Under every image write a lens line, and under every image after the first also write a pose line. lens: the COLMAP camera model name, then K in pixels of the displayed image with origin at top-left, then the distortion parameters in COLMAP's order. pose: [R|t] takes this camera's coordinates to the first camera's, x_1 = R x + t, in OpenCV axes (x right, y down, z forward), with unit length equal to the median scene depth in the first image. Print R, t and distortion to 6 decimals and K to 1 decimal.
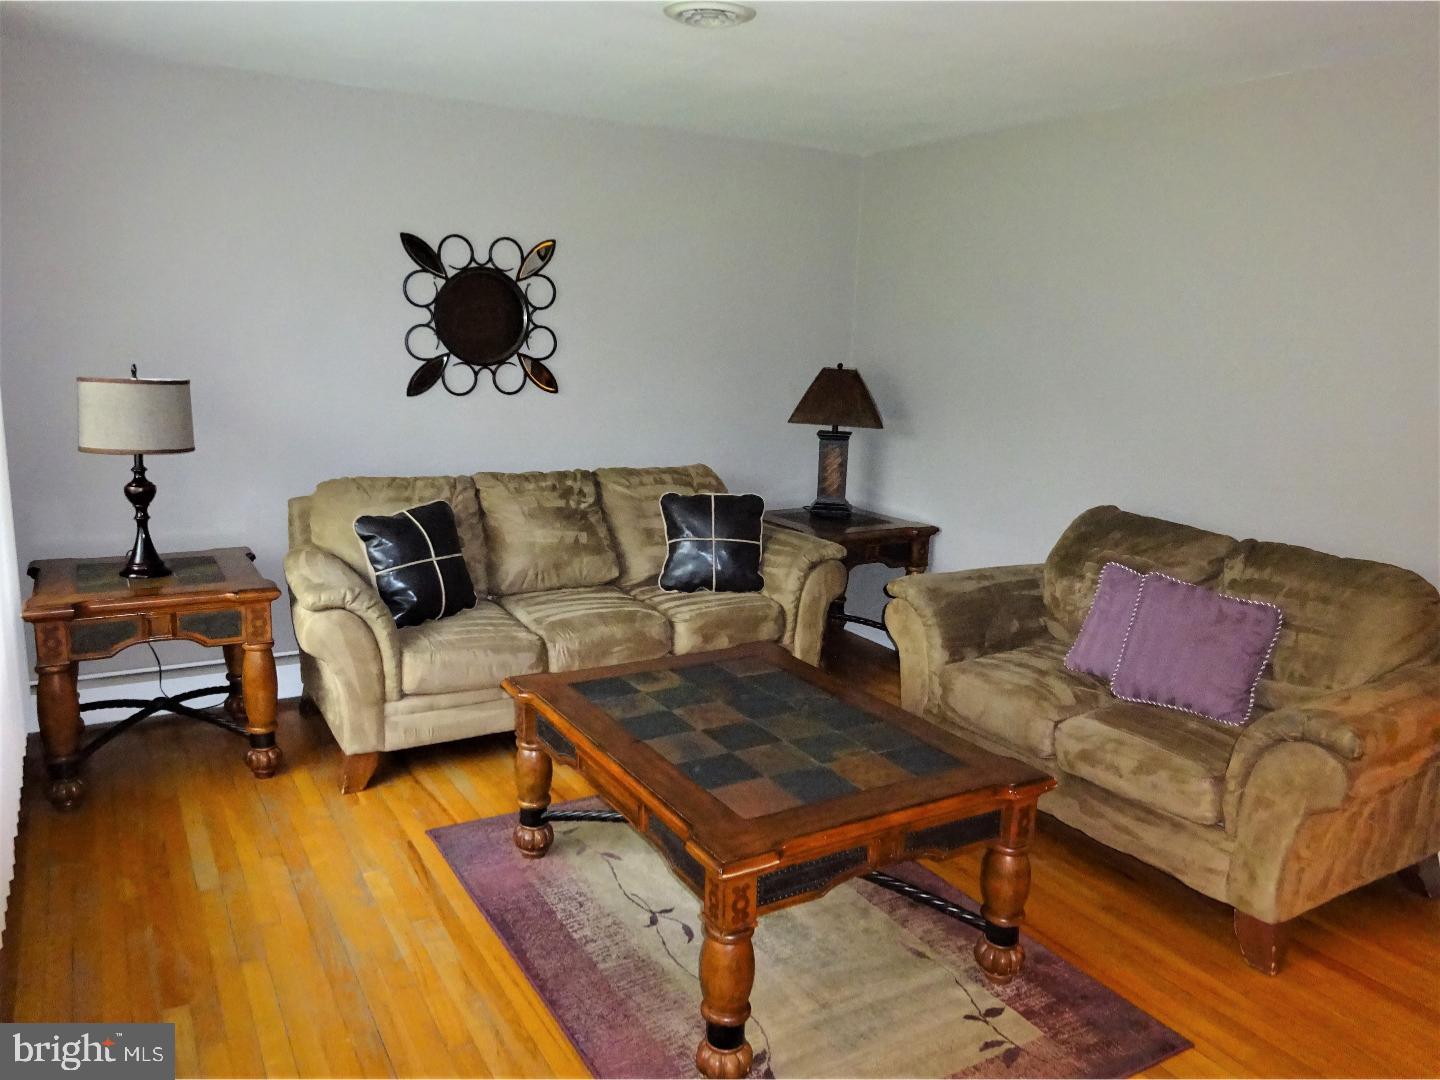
lens RADIAL K [[1053.4, 0, 720.0], [0, 1053.4, 540.0], [0, 0, 1]] dist [0.023030, 0.000610]
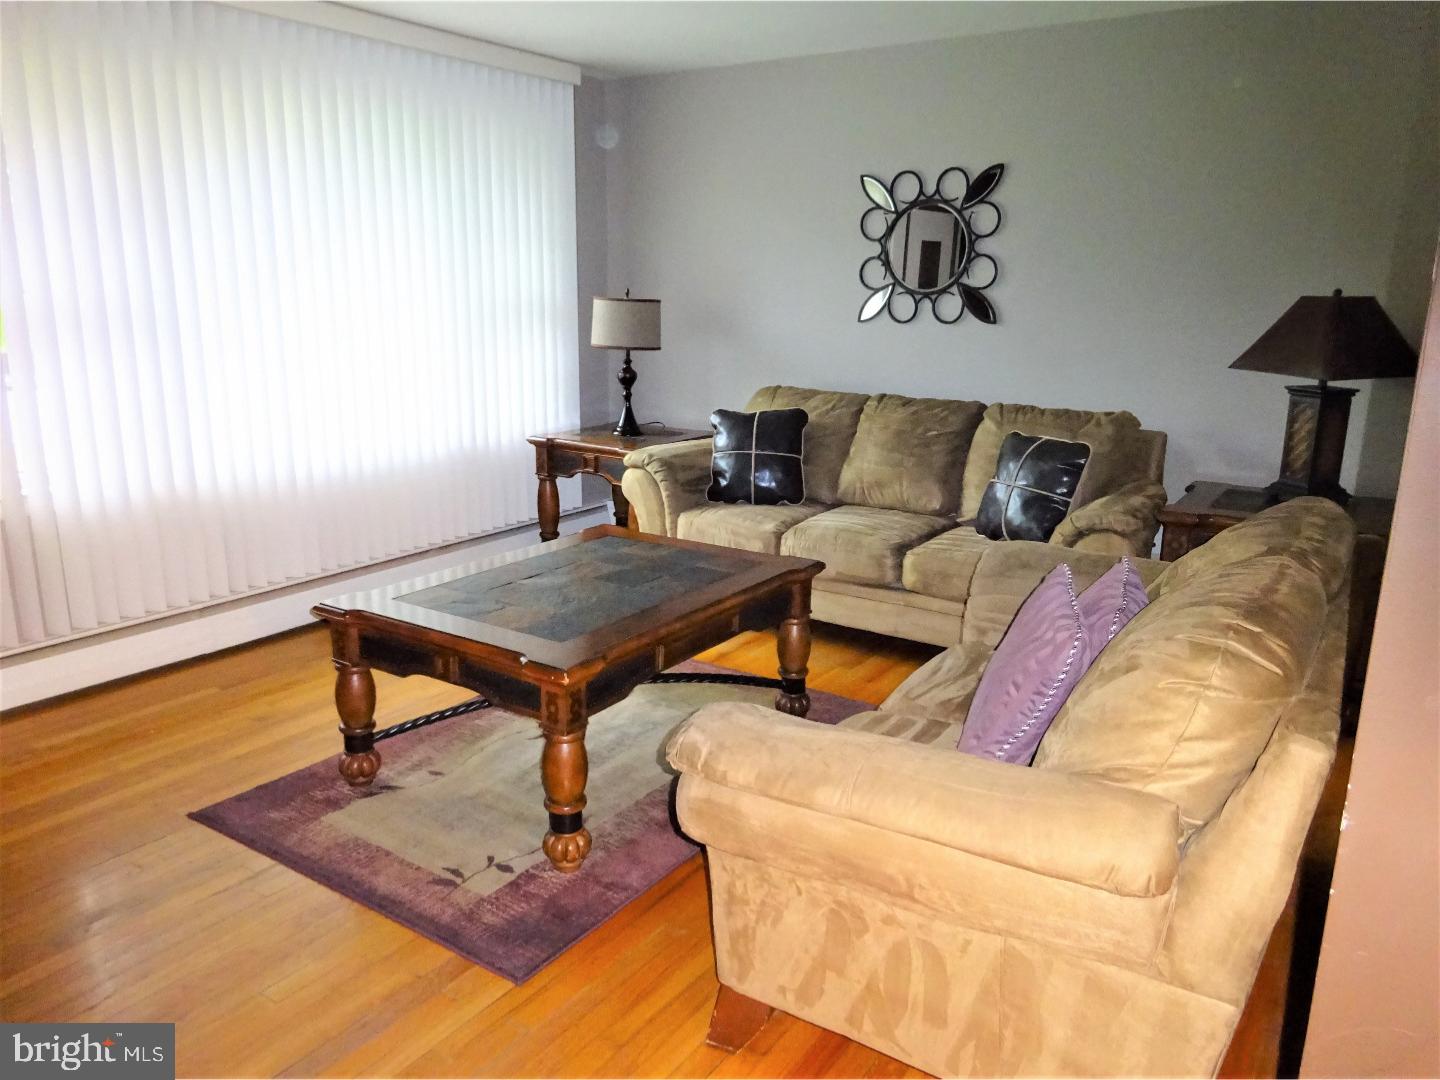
lens RADIAL K [[1053.4, 0, 720.0], [0, 1053.4, 540.0], [0, 0, 1]] dist [0.023030, 0.000610]
pose [[0.420277, 0.189186, -0.887455, 0.668648], [-0.179800, 0.975994, 0.122912, -0.020326], [0.889404, 0.107908, 0.444203, 0.381410]]
